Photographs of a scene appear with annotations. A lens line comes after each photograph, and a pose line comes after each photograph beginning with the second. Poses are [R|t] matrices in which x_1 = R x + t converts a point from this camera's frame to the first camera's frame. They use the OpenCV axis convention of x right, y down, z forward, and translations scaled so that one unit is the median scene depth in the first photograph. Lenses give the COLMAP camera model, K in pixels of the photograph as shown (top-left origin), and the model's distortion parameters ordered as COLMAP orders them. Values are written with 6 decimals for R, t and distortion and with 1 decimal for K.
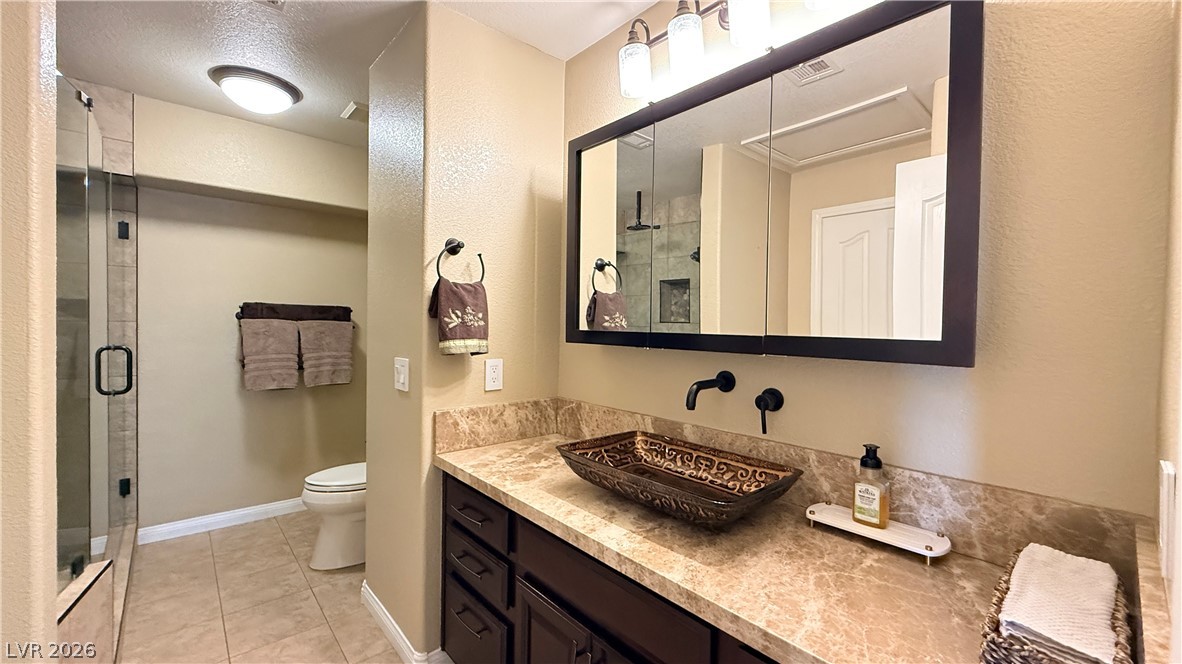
lens RADIAL K [[470.7, 0, 588.3], [0, 470.7, 332.1], [0, 0, 1]] dist [0.000707, -0.000174]
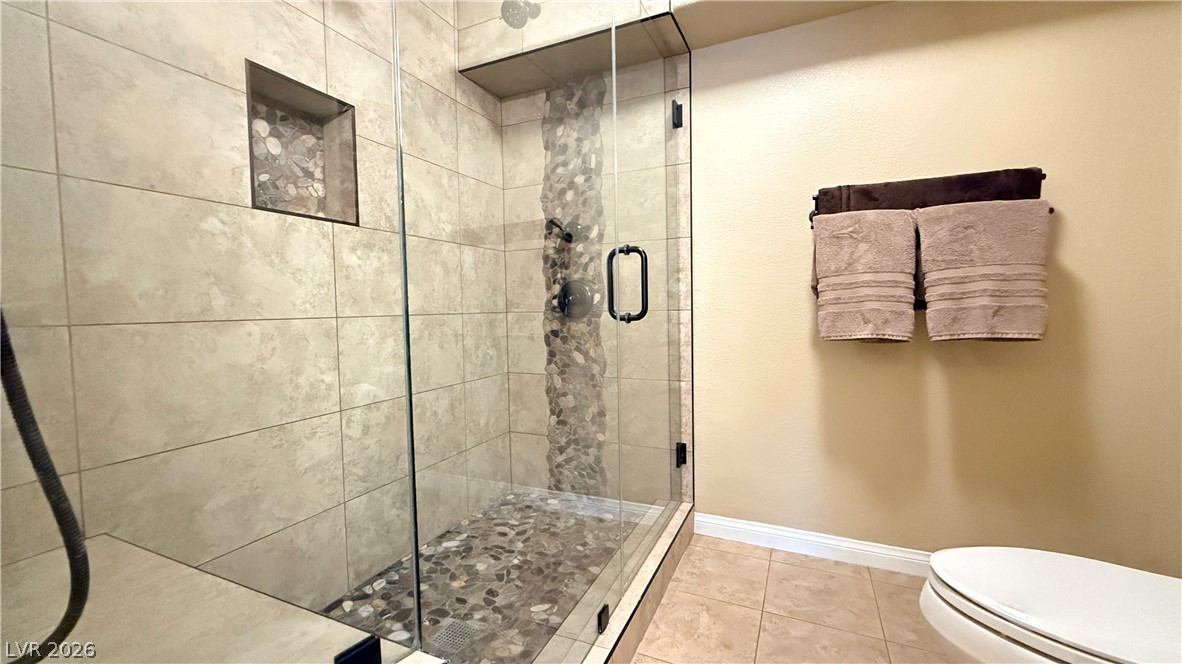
lens RADIAL K [[470.7, 0, 588.3], [0, 470.7, 332.1], [0, 0, 1]] dist [0.000707, -0.000174]
pose [[0.401331, 0.025446, -0.915580, -0.308071], [0.008052, 0.999477, 0.031307, 0.093568], [0.915898, -0.019937, 0.400916, 0.500116]]
